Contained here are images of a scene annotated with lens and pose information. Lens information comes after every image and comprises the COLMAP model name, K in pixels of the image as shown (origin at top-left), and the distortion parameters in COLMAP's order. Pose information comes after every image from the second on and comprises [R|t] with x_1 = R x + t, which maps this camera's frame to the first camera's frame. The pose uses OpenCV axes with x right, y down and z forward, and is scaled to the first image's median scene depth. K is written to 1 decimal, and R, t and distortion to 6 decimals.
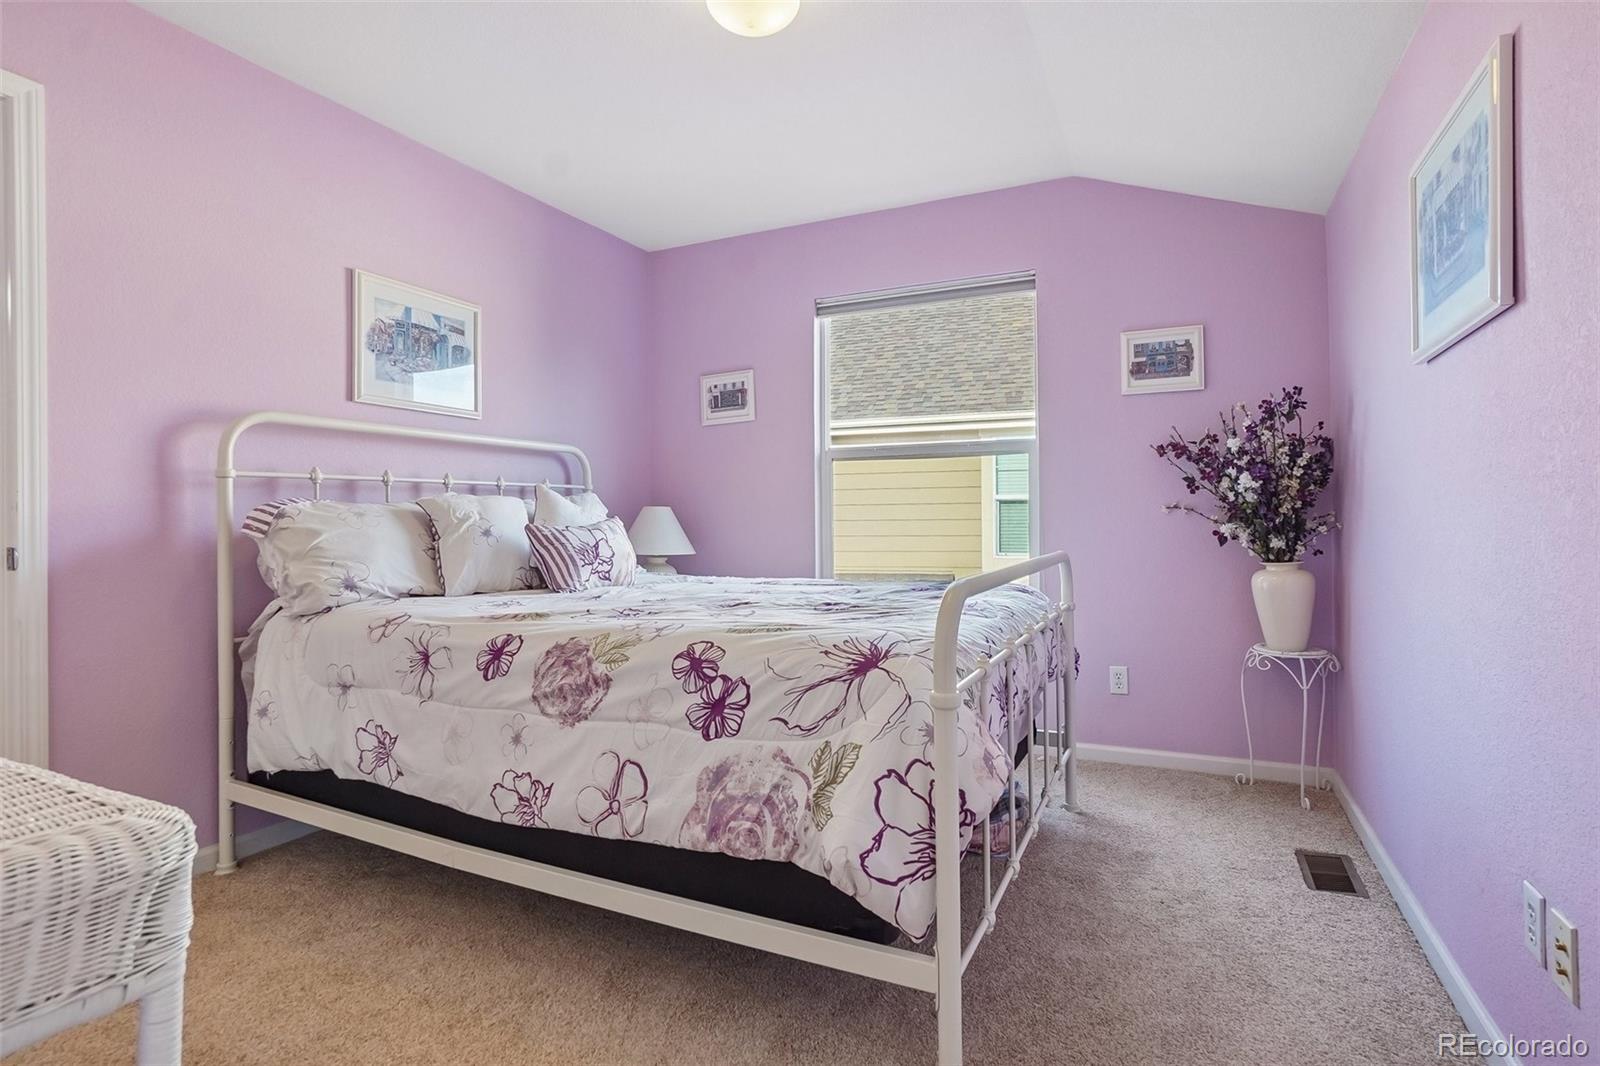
lens RADIAL K [[802.6, 0, 786.3], [0, 802.6, 528.0], [0, 0, 1]] dist [-0.034831, 0.013910]
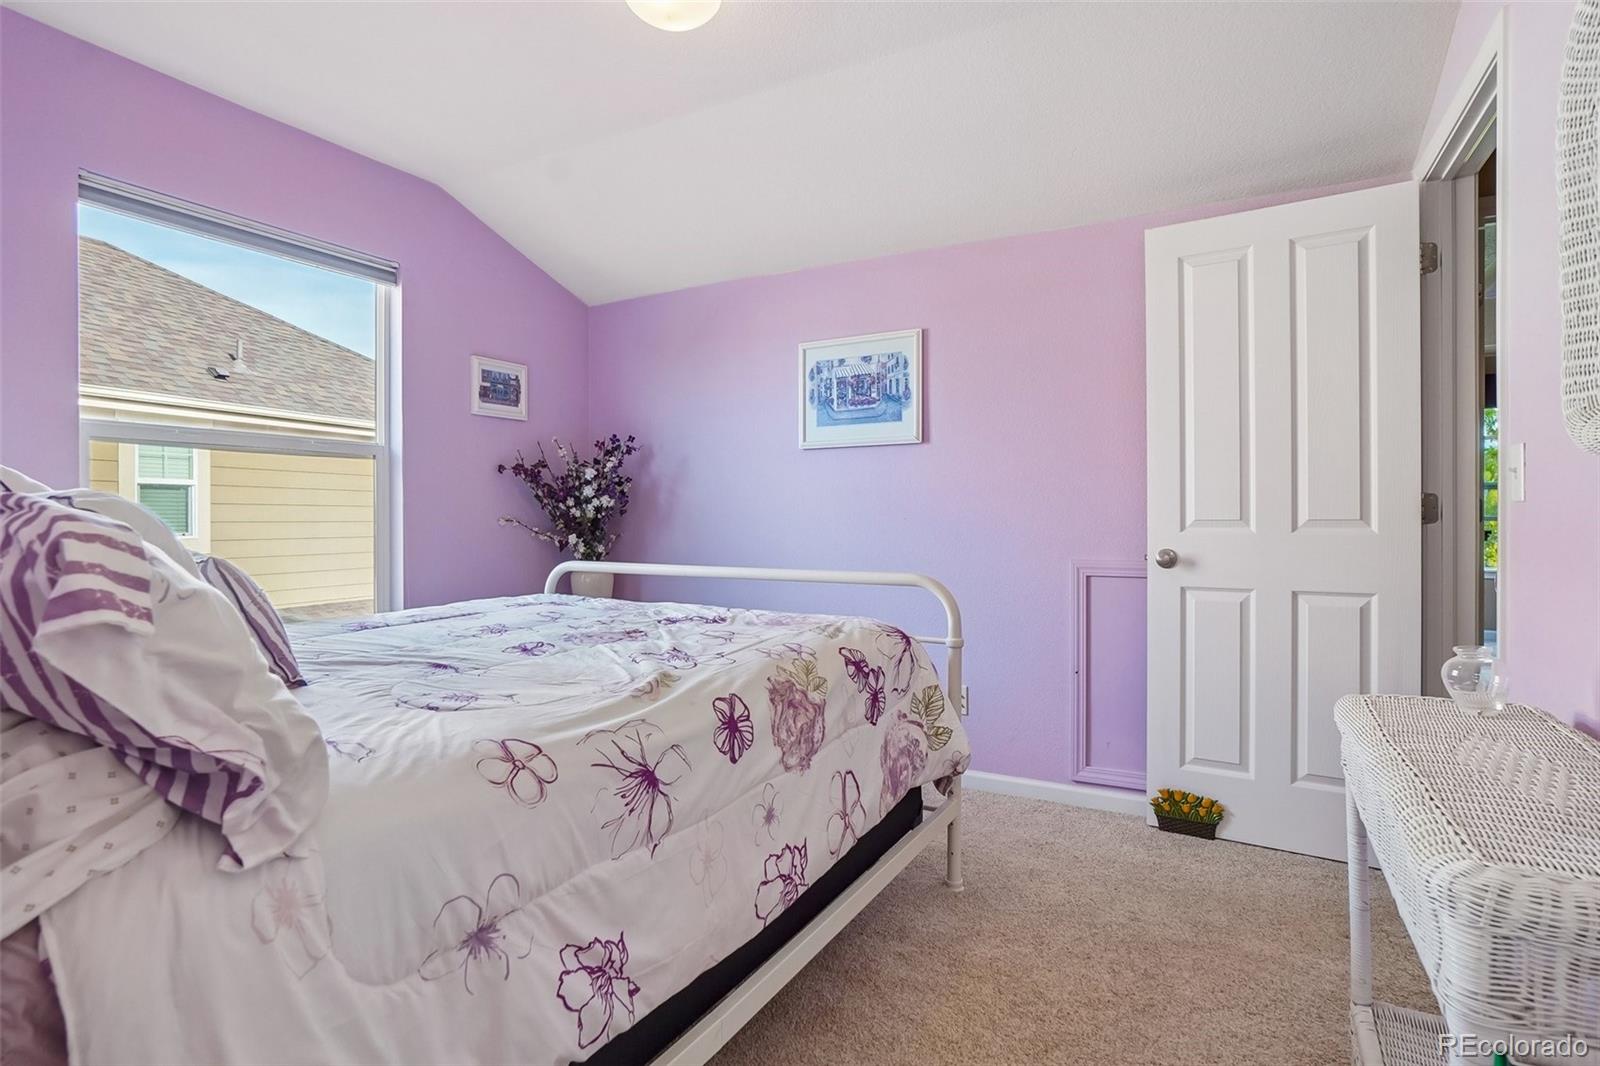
lens RADIAL K [[840.0, 0, 783.7], [0, 840.0, 529.0], [0, 0, 1]] dist [-0.032419, 0.000362]
pose [[0.042712, -0.008819, 0.999049, -1.076754], [0.007548, 0.999935, 0.008504, -0.031326], [-0.999059, 0.007178, 0.042776, 0.859725]]
